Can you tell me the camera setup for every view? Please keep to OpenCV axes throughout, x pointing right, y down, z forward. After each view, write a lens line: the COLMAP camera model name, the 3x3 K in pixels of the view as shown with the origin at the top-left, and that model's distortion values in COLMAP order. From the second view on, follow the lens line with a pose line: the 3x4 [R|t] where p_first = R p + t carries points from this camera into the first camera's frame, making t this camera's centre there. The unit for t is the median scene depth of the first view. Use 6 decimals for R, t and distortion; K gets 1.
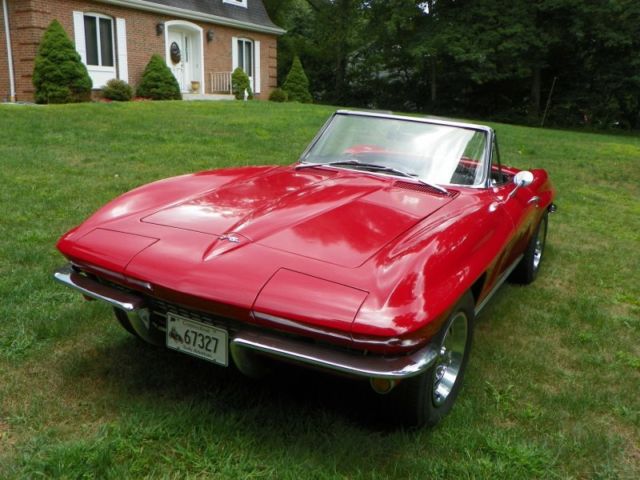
lens RADIAL K [[626.2, 0, 320.0], [0, 626.2, 240.0], [0, 0, 1]] dist [-0.024881, 0.031618]
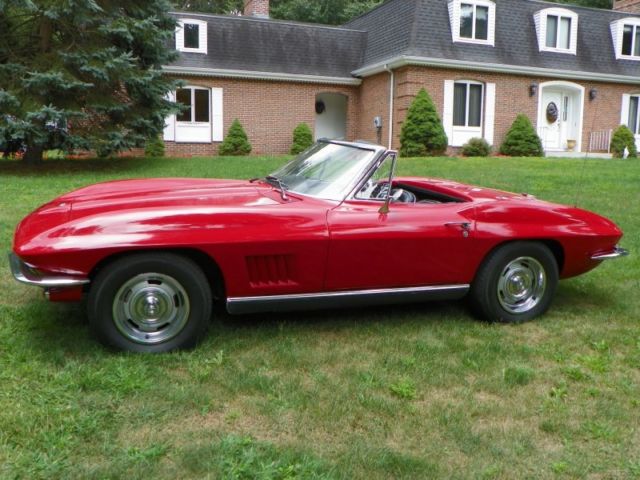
lens RADIAL K [[618.8, 0, 320.0], [0, 618.8, 240.0], [0, 0, 1]] dist [-0.005377, 0.016215]
pose [[0.726745, 0.090389, -0.680934, 0.211653], [-0.162091, 0.985876, -0.042129, 0.008976], [0.667508, 0.140991, 0.731132, 0.044225]]
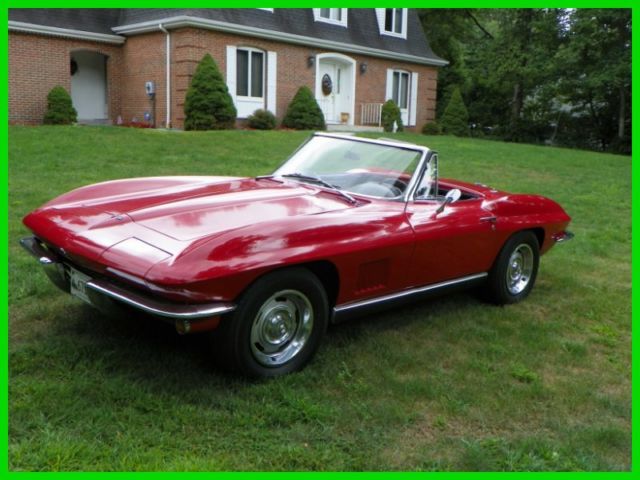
lens RADIAL K [[688.2, 0, 318.4], [0, 688.2, 230.3], [0, 0, 1]] dist [0.040921, -0.005963]
pose [[0.952754, 0.059732, -0.297814, 0.107151], [-0.084919, 0.993757, -0.072354, 0.016116], [0.291633, 0.094225, 0.951878, -0.041886]]
